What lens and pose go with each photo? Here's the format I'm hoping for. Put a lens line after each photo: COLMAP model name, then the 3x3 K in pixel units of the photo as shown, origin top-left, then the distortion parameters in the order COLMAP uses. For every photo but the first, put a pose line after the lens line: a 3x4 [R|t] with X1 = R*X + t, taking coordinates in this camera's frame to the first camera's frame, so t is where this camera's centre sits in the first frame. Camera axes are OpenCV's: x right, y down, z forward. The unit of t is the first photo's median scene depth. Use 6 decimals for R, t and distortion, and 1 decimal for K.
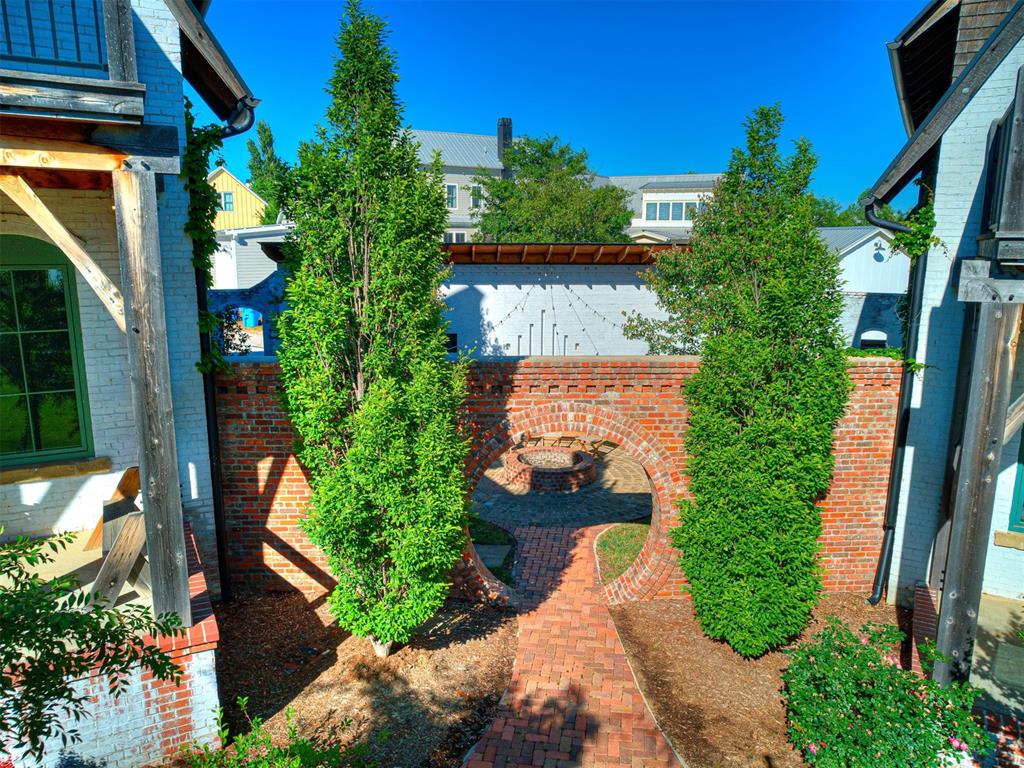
lens RADIAL K [[734.3, 0, 512.0], [0, 734.3, 384.0], [0, 0, 1]] dist [-0.078227, 0.068254]
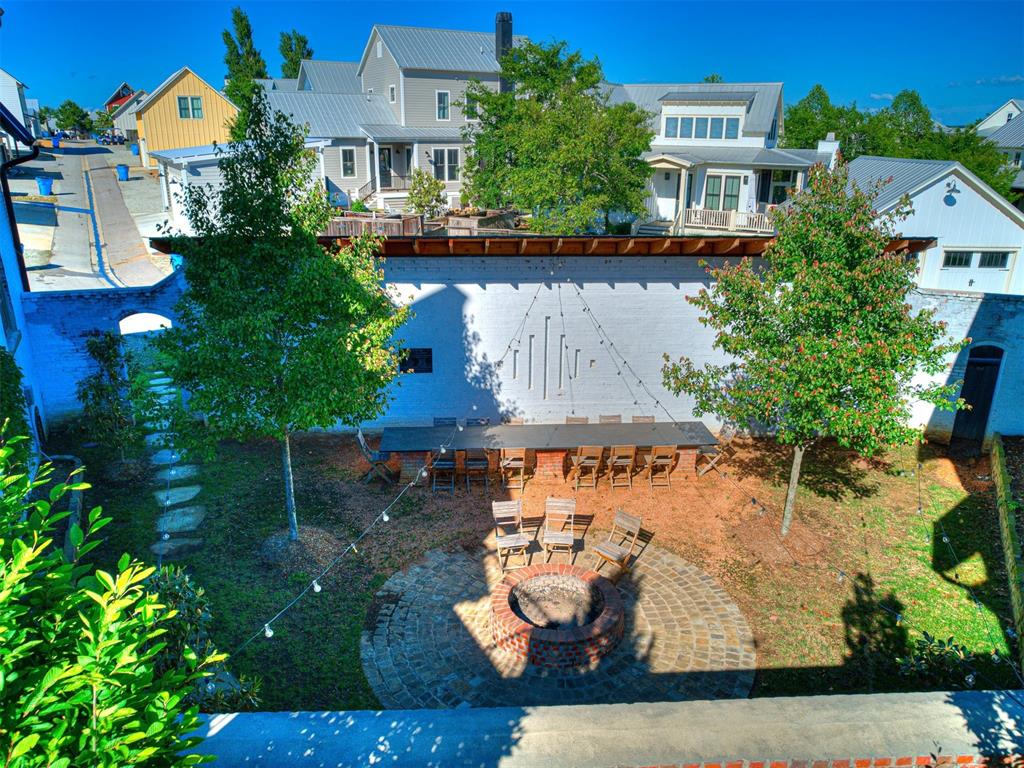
lens RADIAL K [[734.3, 0, 512.0], [0, 734.3, 384.0], [0, 0, 1]] dist [-0.078227, 0.068254]
pose [[0.999993, 0.003451, -0.001411, 0.007545], [-0.003224, 0.990509, 0.137411, -0.134293], [0.001872, -0.137405, 0.990513, 0.255600]]
